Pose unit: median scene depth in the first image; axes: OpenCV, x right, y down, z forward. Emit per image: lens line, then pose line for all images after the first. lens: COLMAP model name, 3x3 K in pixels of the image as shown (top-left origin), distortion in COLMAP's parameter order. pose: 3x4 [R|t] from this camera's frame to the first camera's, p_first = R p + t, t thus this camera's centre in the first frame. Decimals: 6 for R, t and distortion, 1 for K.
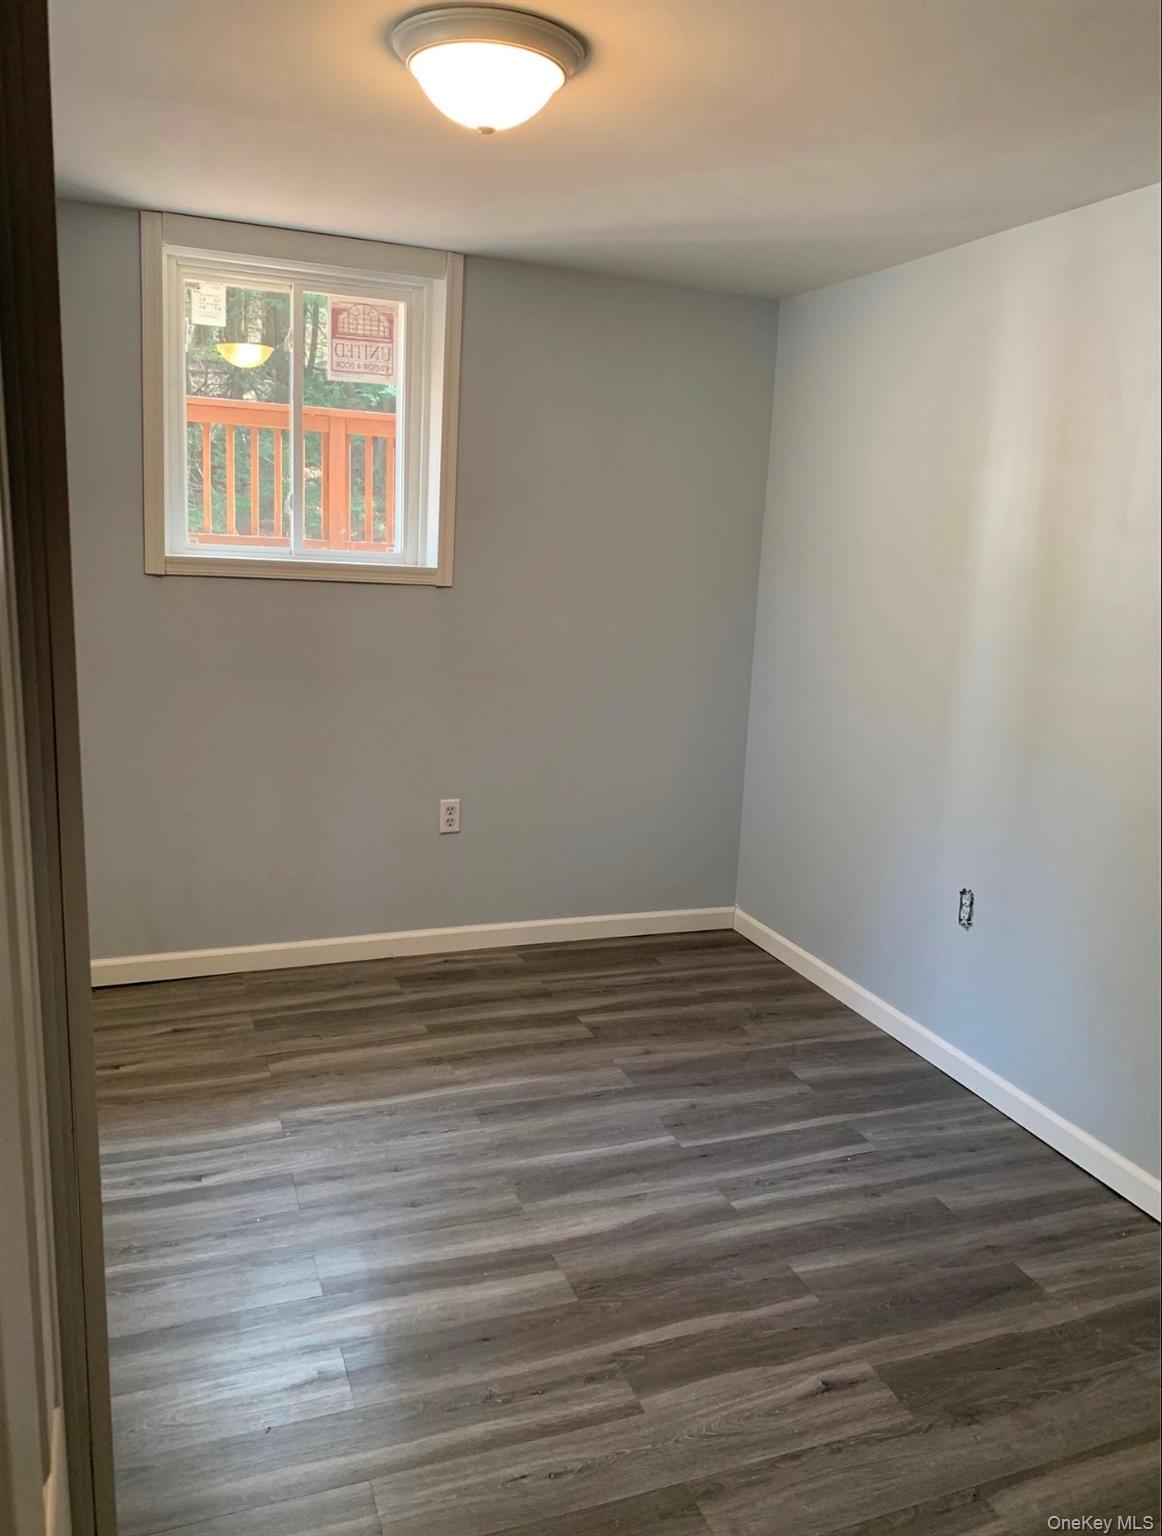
lens RADIAL K [[1146.6, 0, 553.4], [0, 1146.6, 744.3], [0, 0, 1]] dist [0.084878, -0.115751]
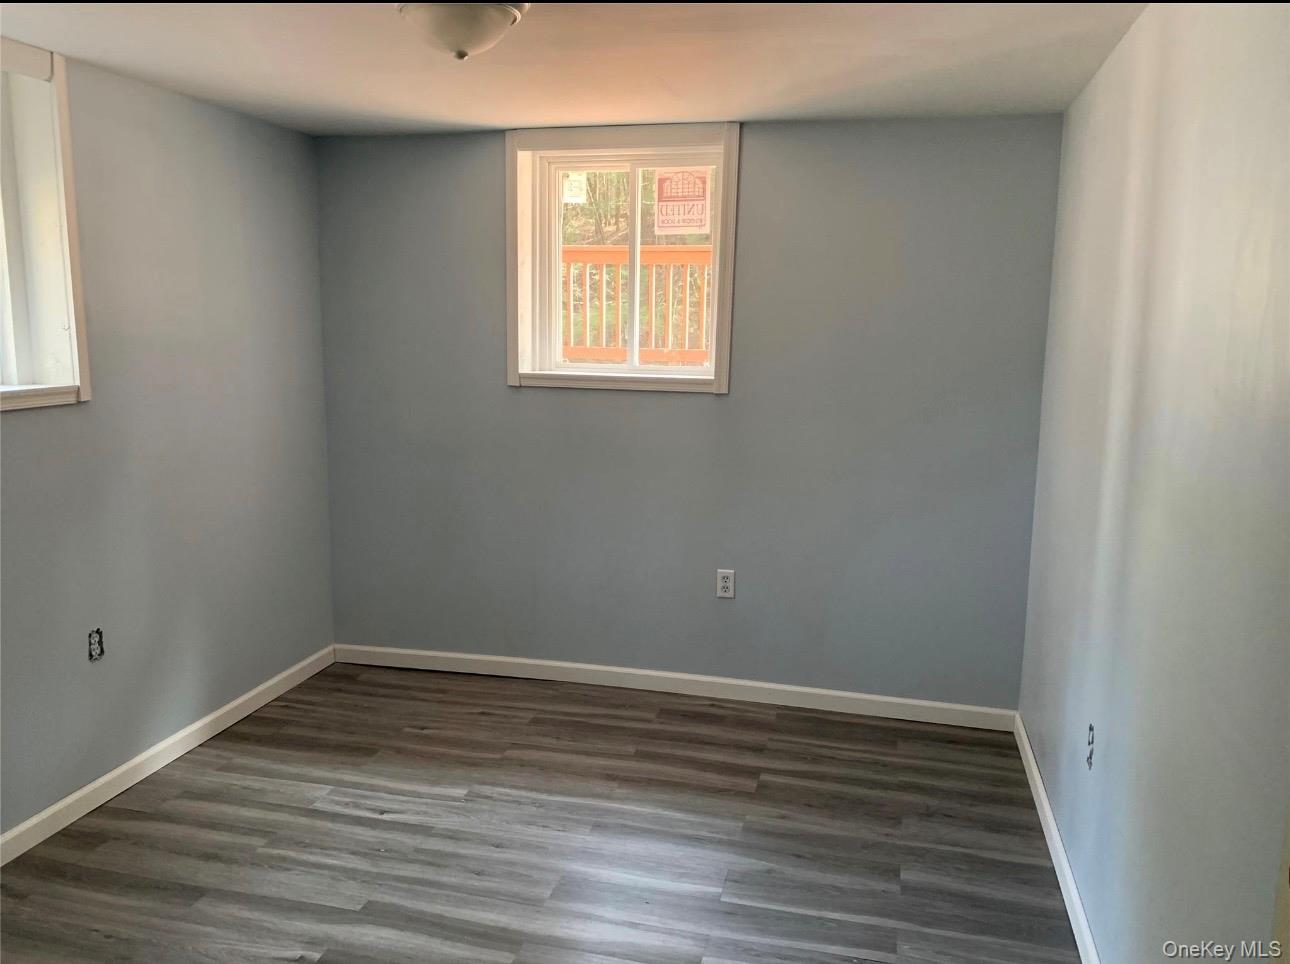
lens RADIAL K [[955.6, 0, 645.0], [0, 955.6, 482.0], [0, 0, 1]] dist [0.064605, -0.061235]
pose [[0.828844, 0.060582, -0.556191, 0.438108], [-0.080967, 0.996643, -0.012102, -0.028852], [0.553591, 0.055064, 0.830967, 0.133458]]
